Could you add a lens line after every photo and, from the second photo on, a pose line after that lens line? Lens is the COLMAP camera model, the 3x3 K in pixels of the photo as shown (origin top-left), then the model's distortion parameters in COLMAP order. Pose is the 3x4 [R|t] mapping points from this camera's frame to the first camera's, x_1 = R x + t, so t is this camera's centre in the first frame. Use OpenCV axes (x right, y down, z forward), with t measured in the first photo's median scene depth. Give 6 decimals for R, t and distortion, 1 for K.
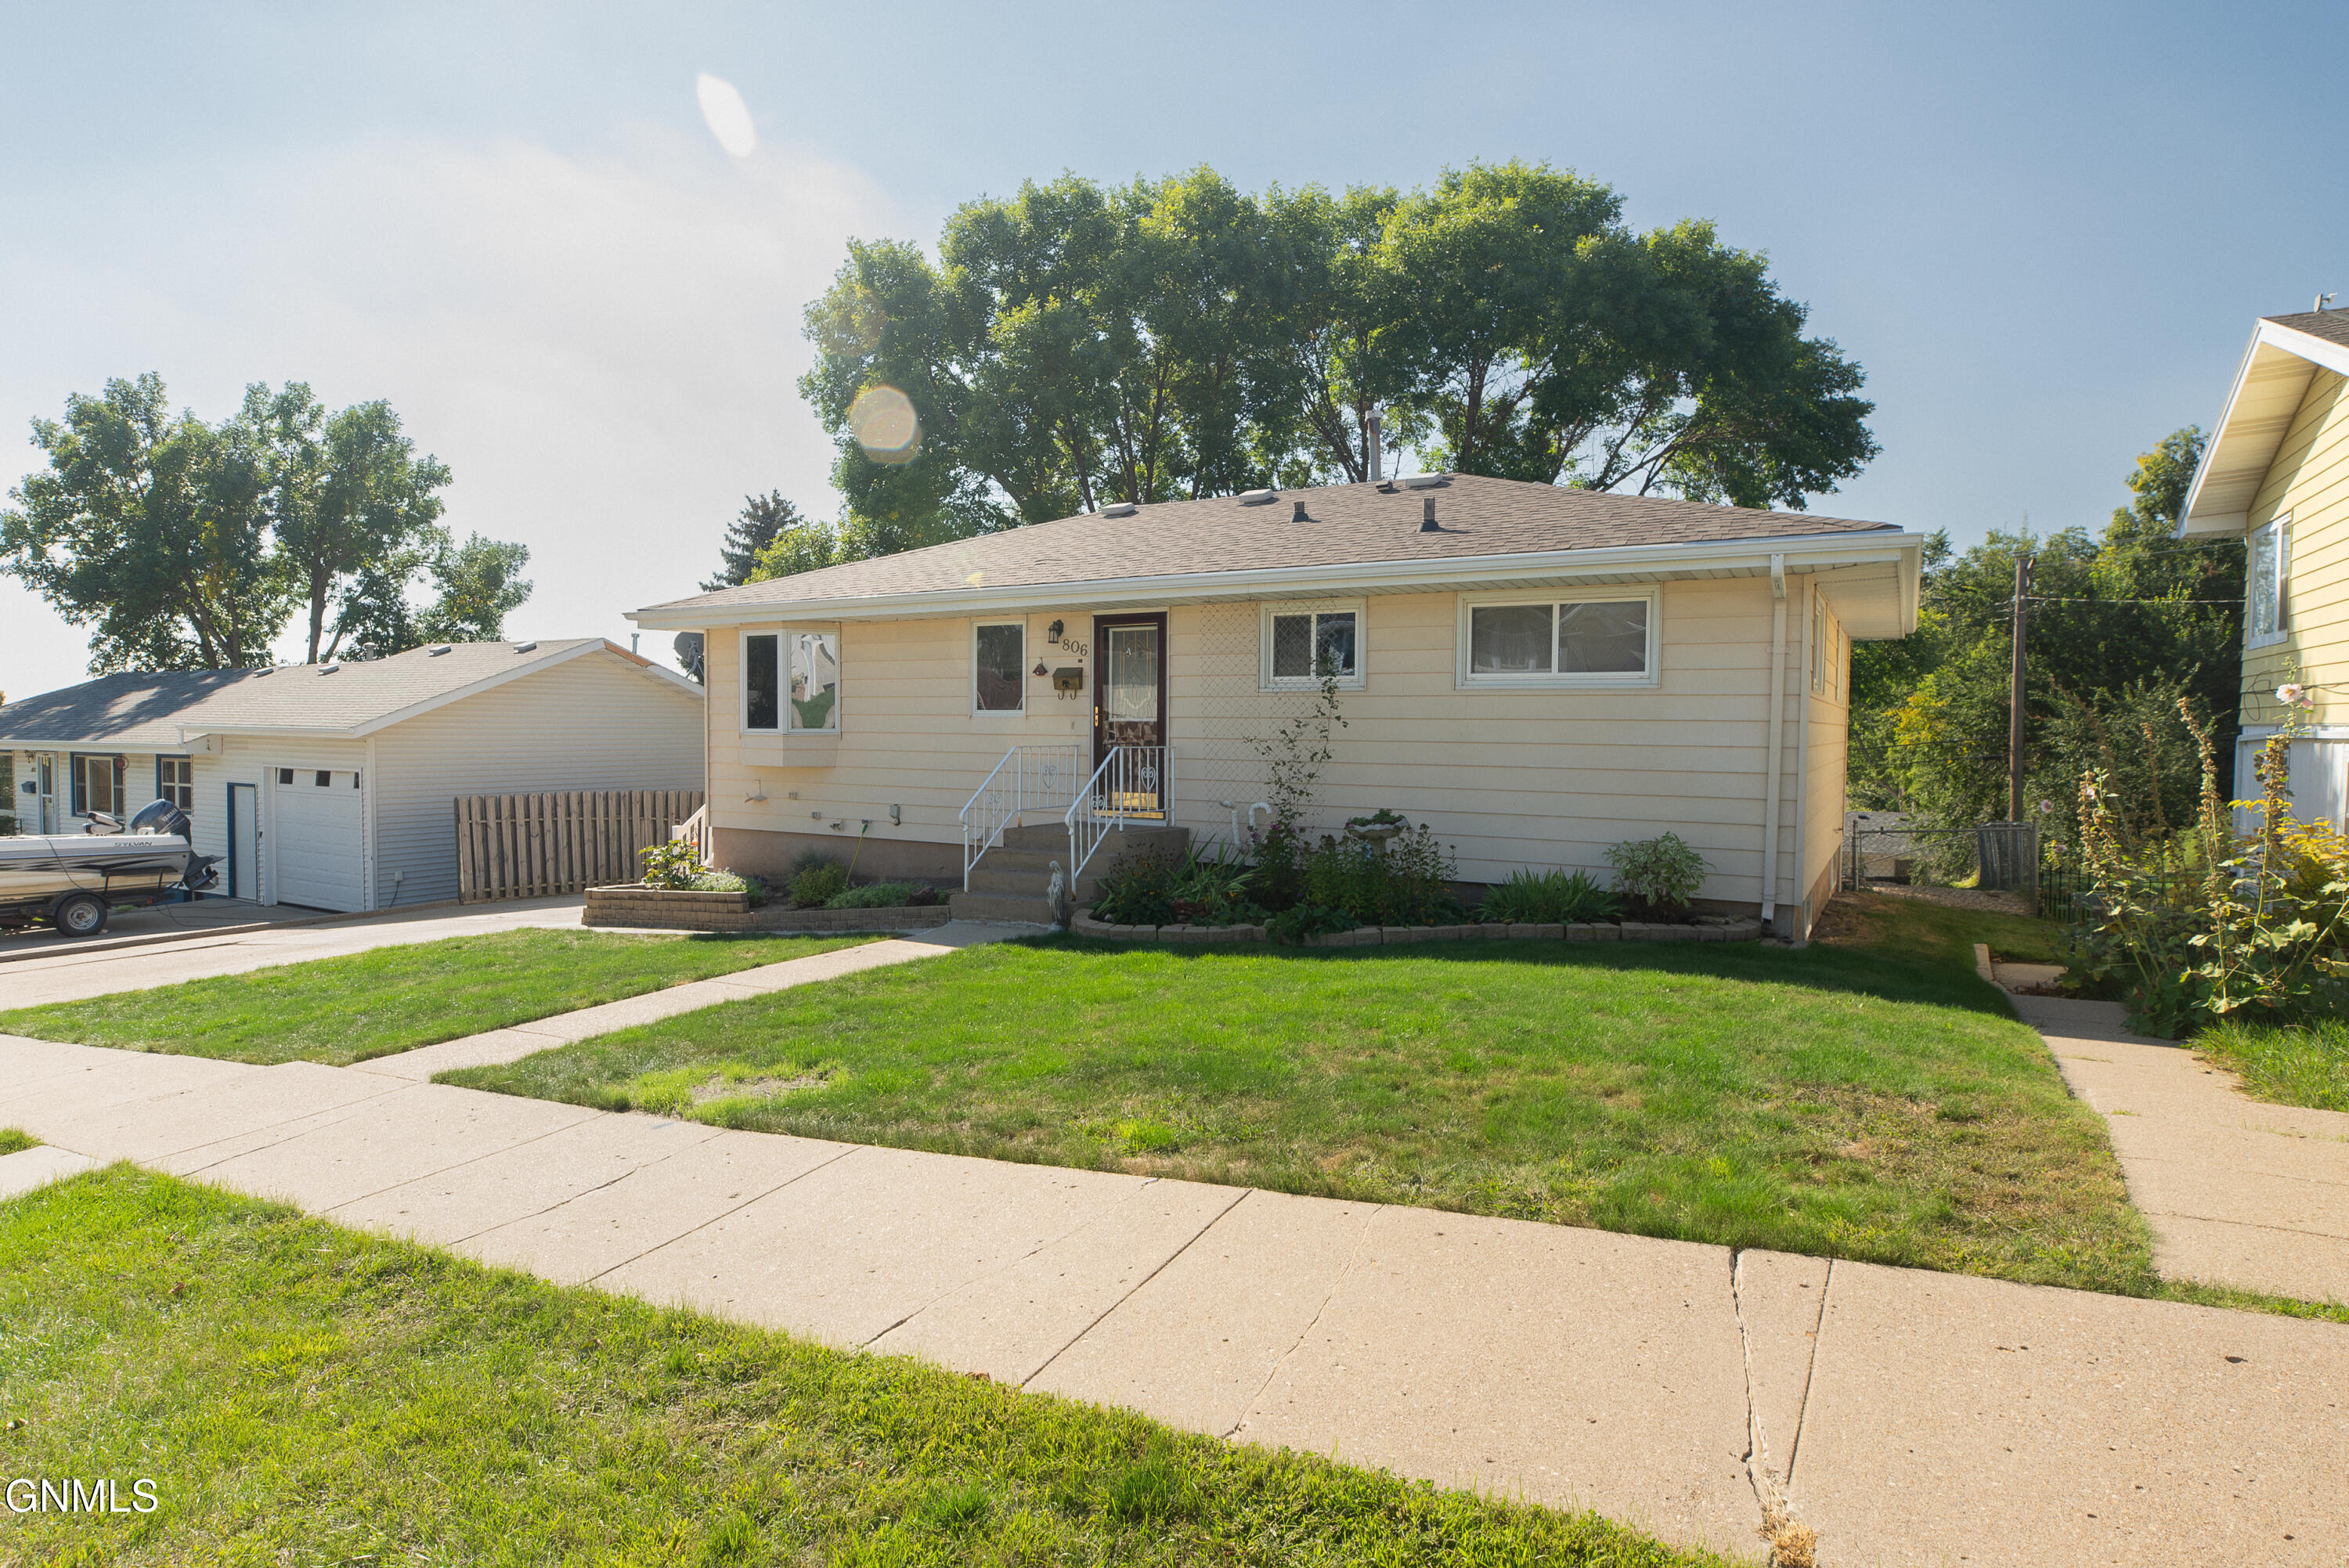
lens RADIAL K [[1352.9, 0, 1048.9], [0, 1352.9, 782.4], [0, 0, 1]] dist [-0.003679, -0.001681]
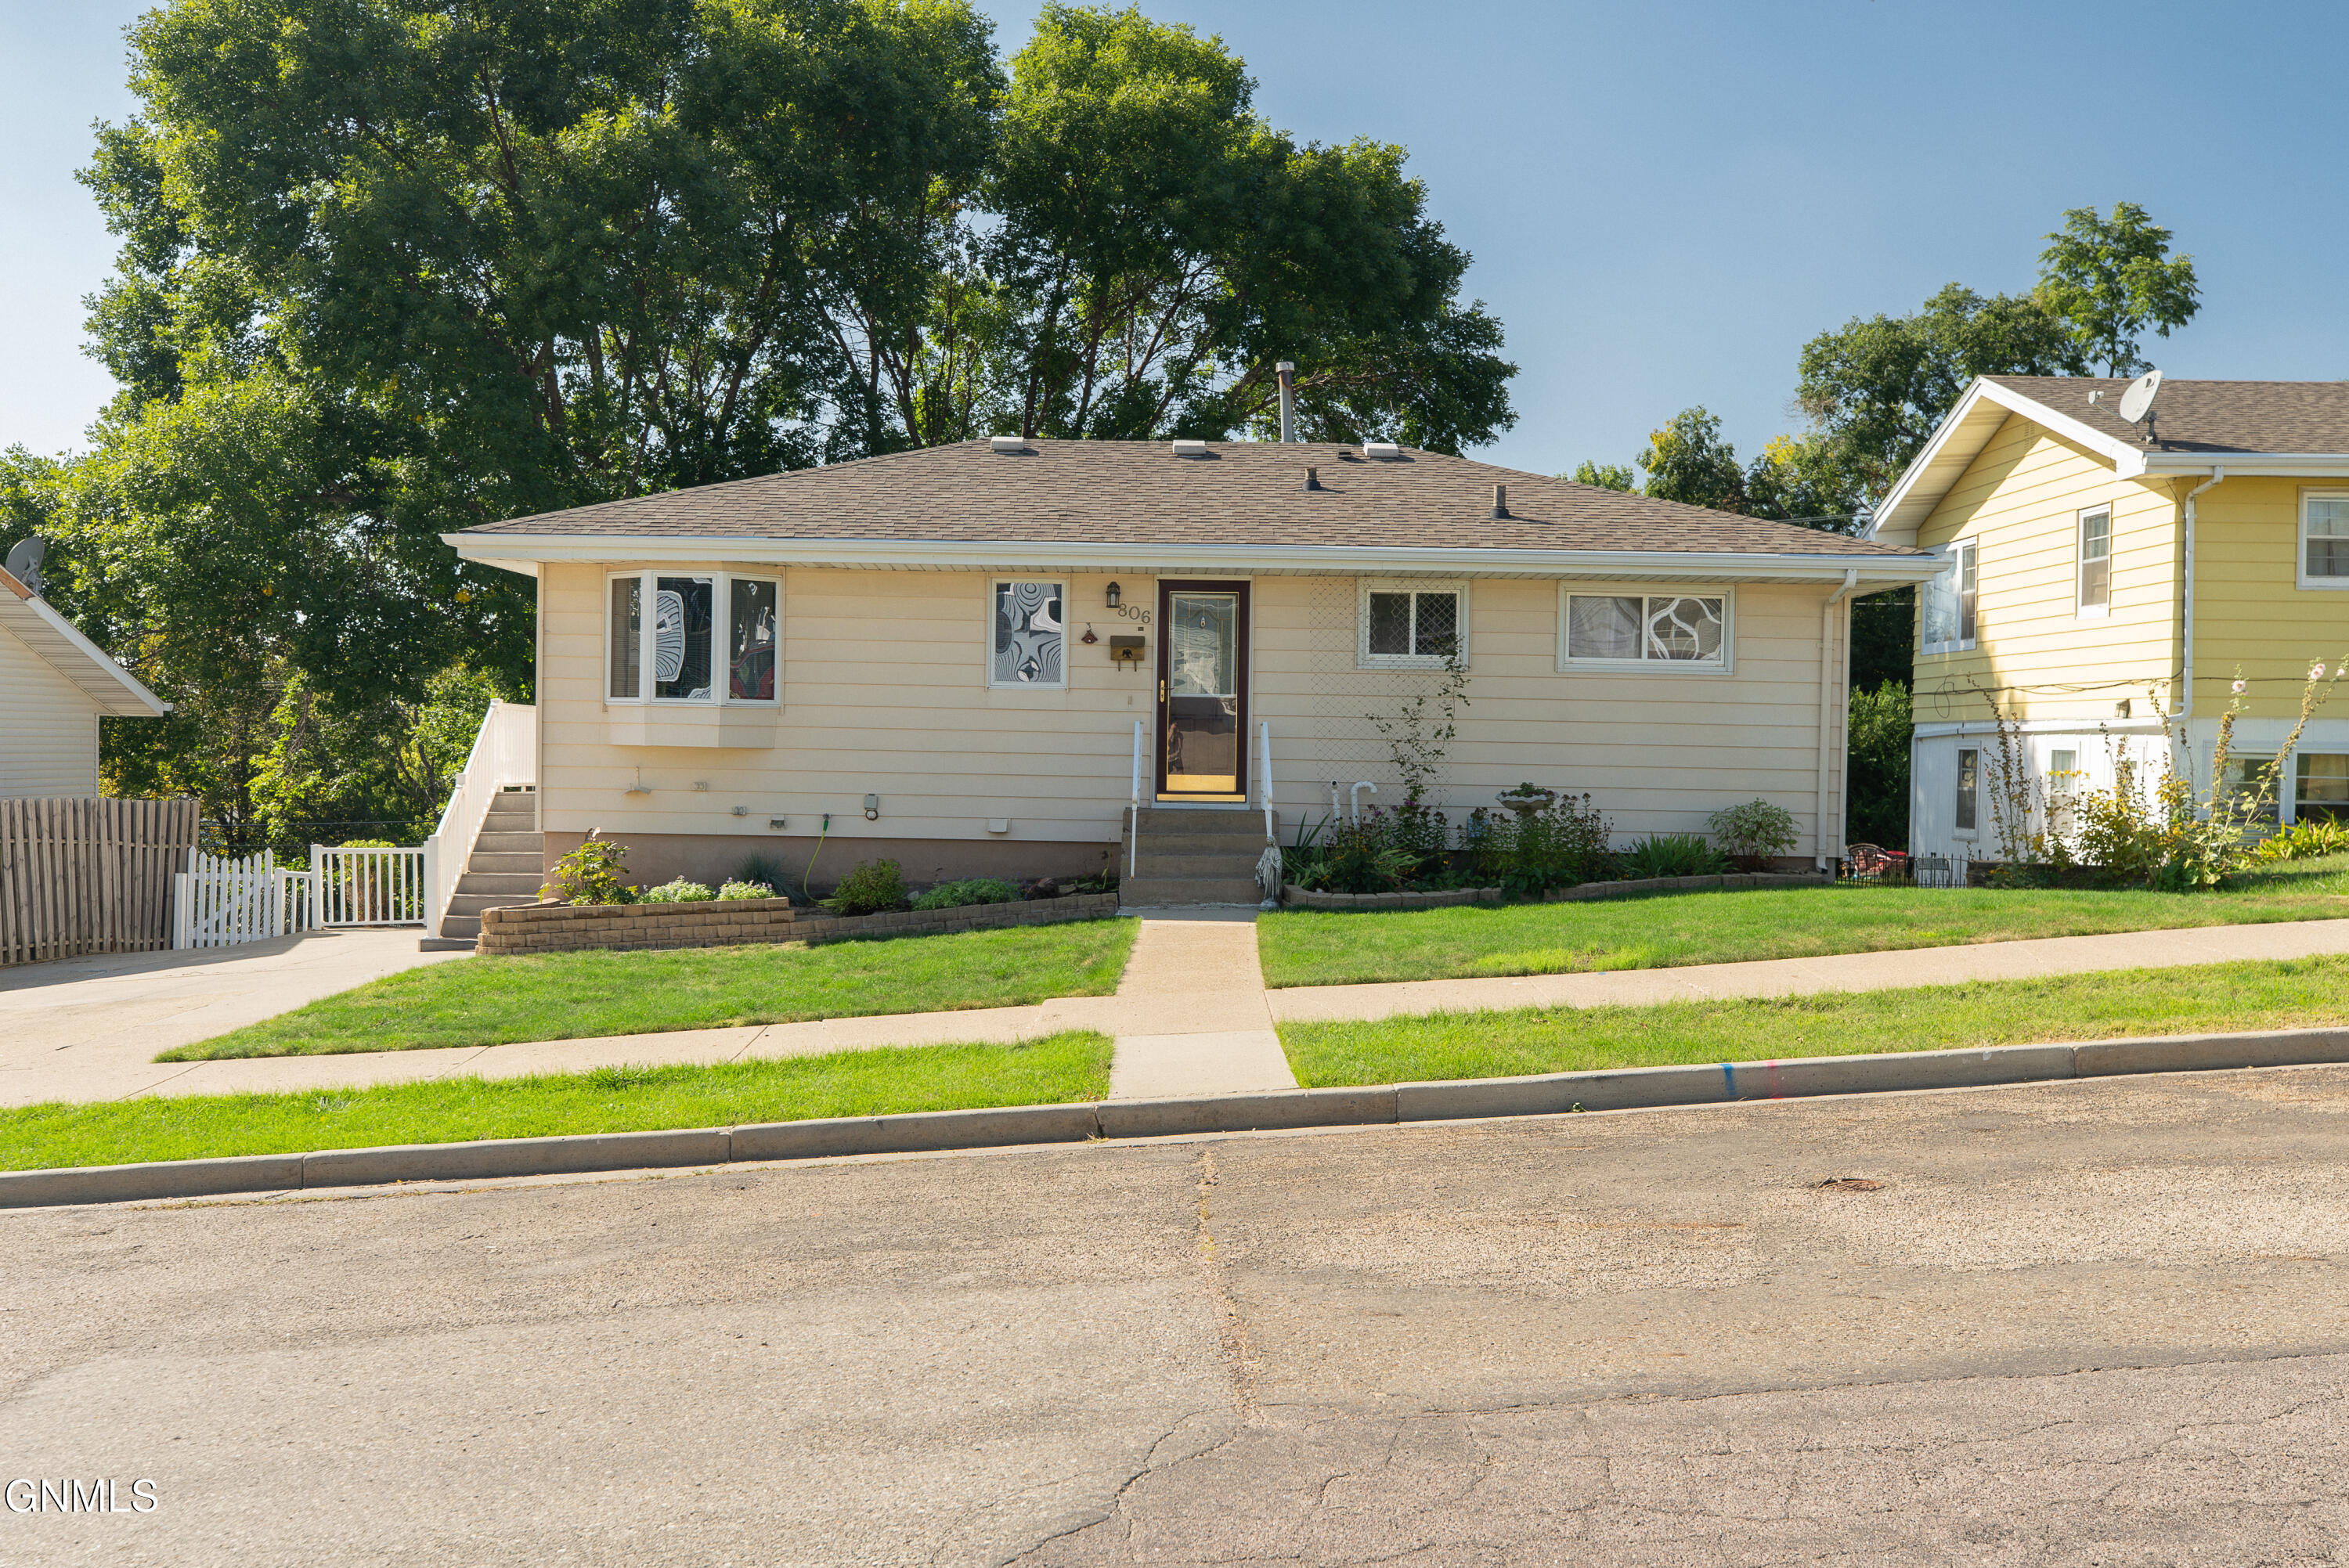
lens RADIAL K [[2347.1, 0, 1174.5], [0, 2347.1, 784.0], [0, 0, 1]] dist [-0.002489, -0.007887]
pose [[0.831085, -0.000195, 0.556146, -0.845141], [0.011946, 0.999775, -0.017501, 0.041759], [-0.556018, 0.021188, 0.830900, -0.315844]]
